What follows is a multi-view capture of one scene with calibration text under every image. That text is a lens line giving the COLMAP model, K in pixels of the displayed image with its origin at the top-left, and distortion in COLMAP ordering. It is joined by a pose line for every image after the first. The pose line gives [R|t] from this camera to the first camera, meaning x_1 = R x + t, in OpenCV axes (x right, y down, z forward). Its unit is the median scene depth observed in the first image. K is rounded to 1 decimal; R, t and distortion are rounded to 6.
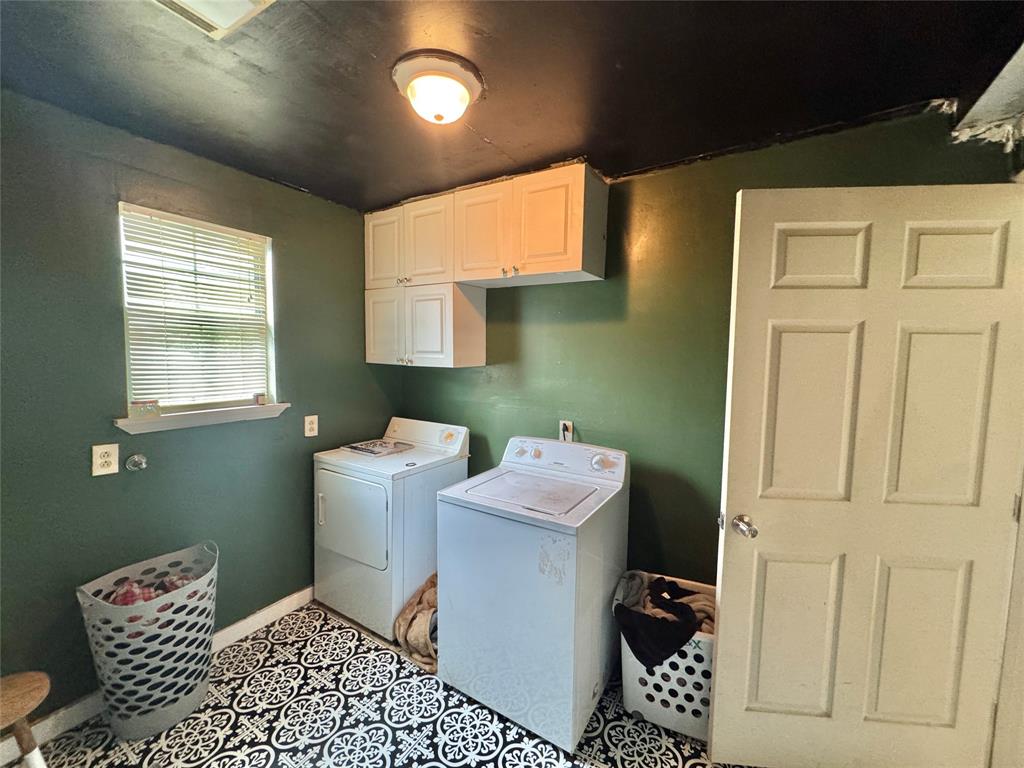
lens RADIAL K [[409.6, 0, 512.0], [0, 409.6, 384.0], [0, 0, 1]] dist [-0.002639, 0.000701]
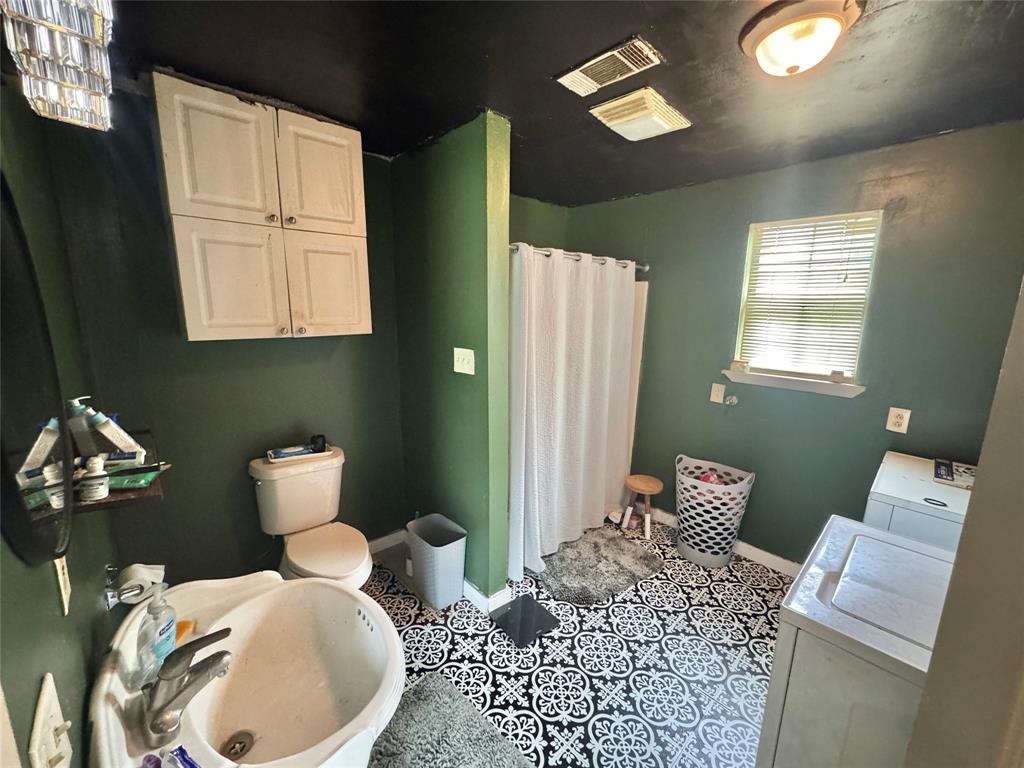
lens RADIAL K [[409.6, 0, 512.0], [0, 409.6, 384.0], [0, 0, 1]] dist [-0.002639, 0.000701]
pose [[-0.257225, 0.160474, -0.952934, 0.632814], [-0.099038, 0.976545, 0.191184, -0.067426], [0.961263, 0.143554, -0.235299, 0.496945]]
